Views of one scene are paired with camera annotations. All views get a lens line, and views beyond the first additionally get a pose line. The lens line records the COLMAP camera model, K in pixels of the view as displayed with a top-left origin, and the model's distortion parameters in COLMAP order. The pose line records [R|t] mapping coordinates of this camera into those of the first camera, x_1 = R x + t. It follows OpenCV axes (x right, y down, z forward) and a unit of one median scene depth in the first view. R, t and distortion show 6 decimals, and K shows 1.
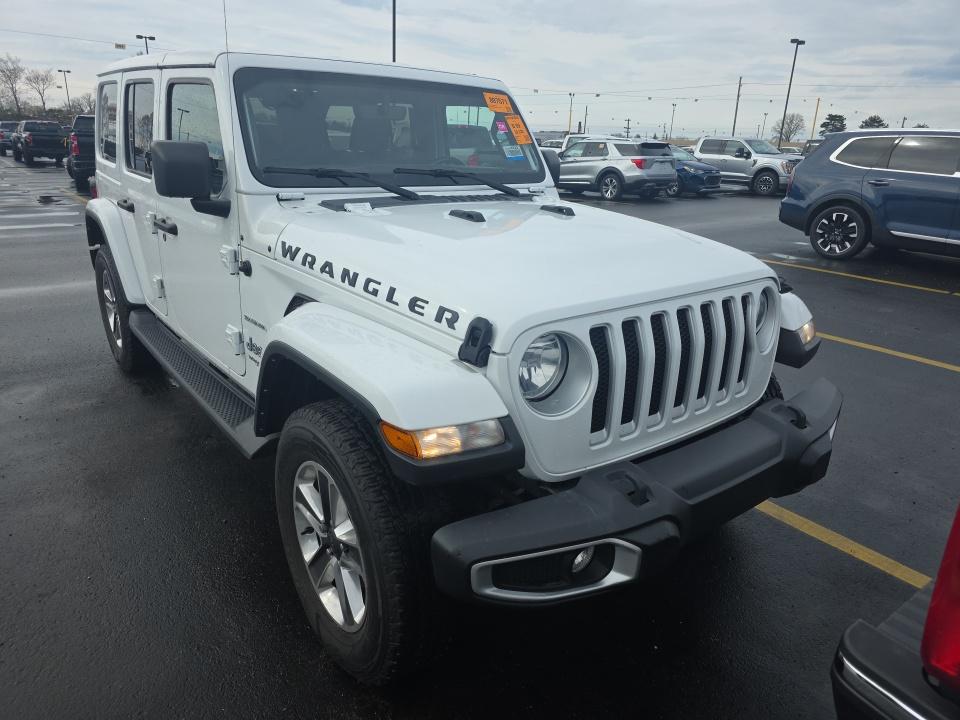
lens RADIAL K [[657.7, 0, 480.0], [0, 657.7, 360.0], [0, 0, 1]] dist [0.054548, -0.045562]
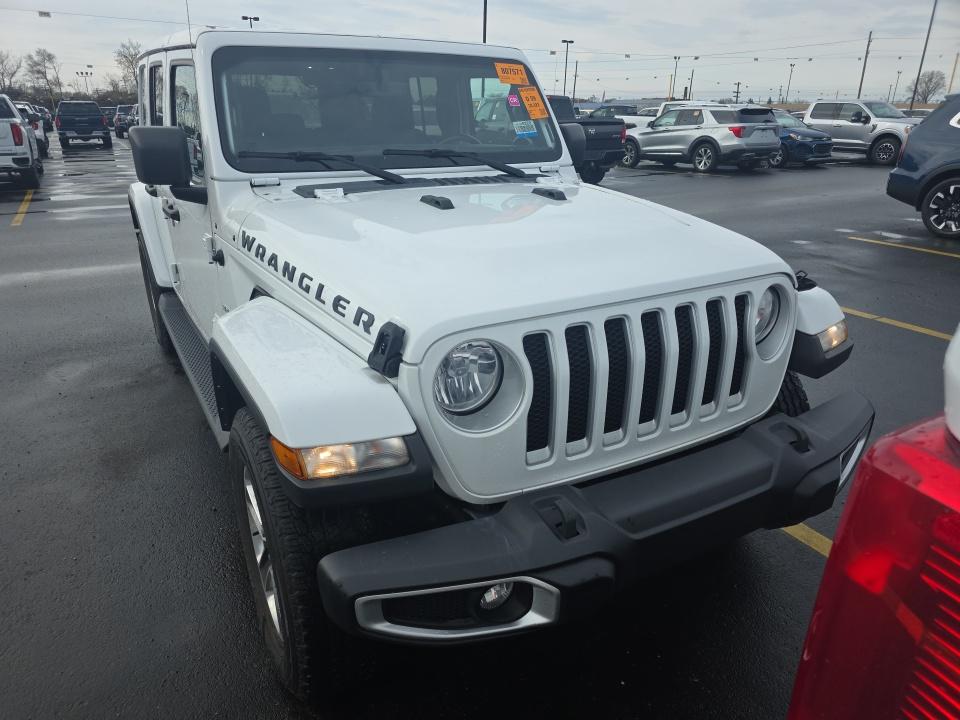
lens RADIAL K [[657.3, 0, 478.9], [0, 657.3, 368.1], [0, 0, 1]] dist [0.048235, -0.040301]
pose [[0.988818, 0.030260, -0.146025, 0.176078], [-0.023022, 0.998433, 0.051007, -0.035594], [0.147339, -0.047075, 0.987965, 0.089295]]
